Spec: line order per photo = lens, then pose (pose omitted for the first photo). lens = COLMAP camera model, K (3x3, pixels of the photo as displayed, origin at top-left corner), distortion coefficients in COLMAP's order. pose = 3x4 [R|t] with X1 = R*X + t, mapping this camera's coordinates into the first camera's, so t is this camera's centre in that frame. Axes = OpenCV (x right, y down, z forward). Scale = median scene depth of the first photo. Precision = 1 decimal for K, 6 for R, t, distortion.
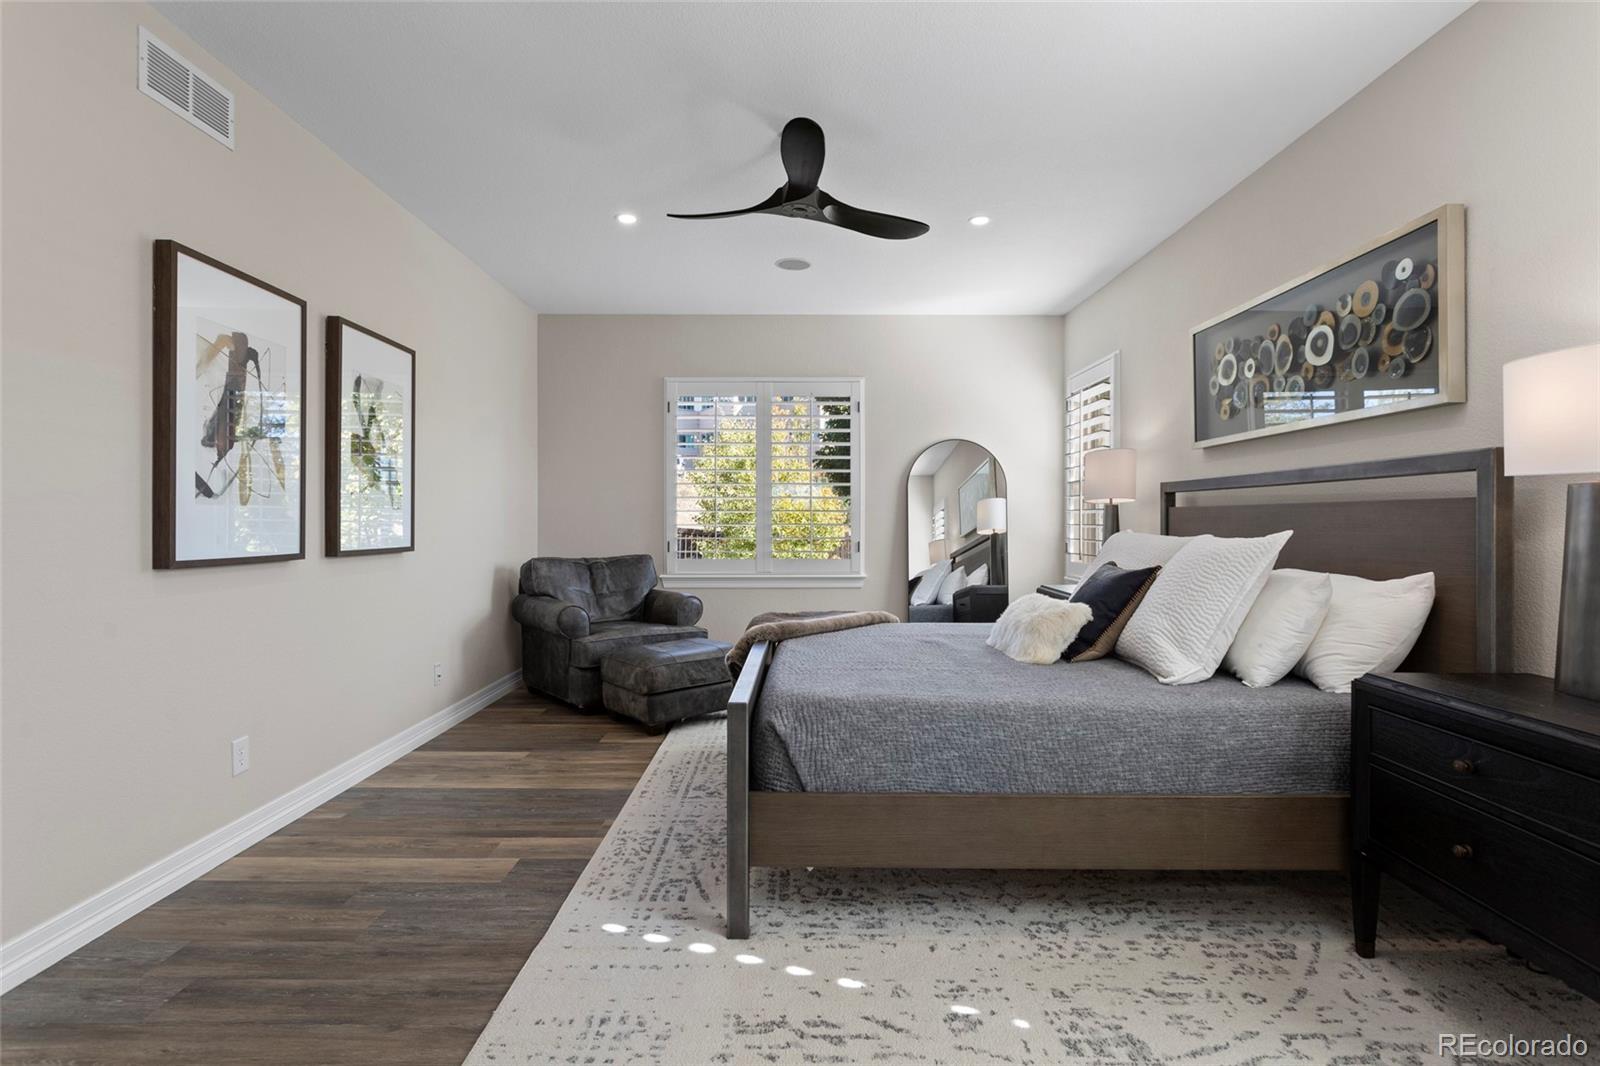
lens RADIAL K [[808.5, 0, 801.4], [0, 808.5, 529.9], [0, 0, 1]] dist [-0.014921, 0.006314]
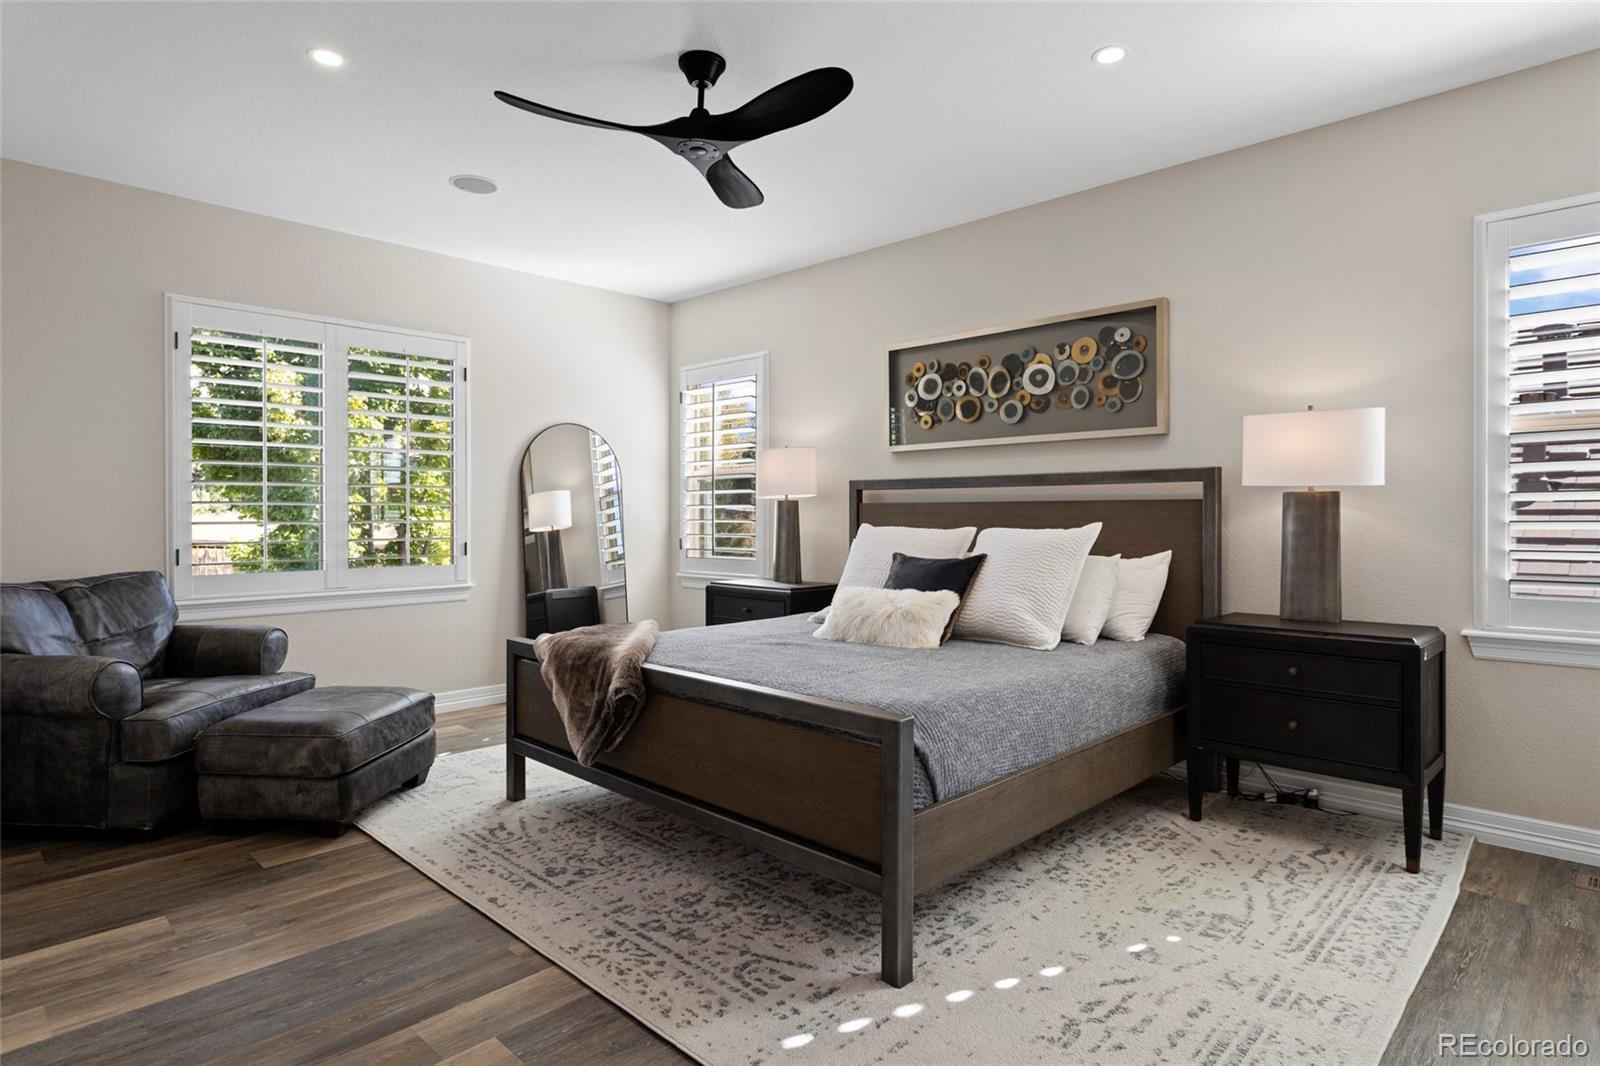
lens RADIAL K [[882.4, 0, 802.0], [0, 882.4, 522.2], [0, 0, 1]] dist [-0.003230, 0.000462]
pose [[0.685392, -0.007414, 0.728137, -0.724943], [0.010620, 0.999944, 0.000185, -0.004650], [-0.728097, 0.007606, 0.685432, 0.343786]]
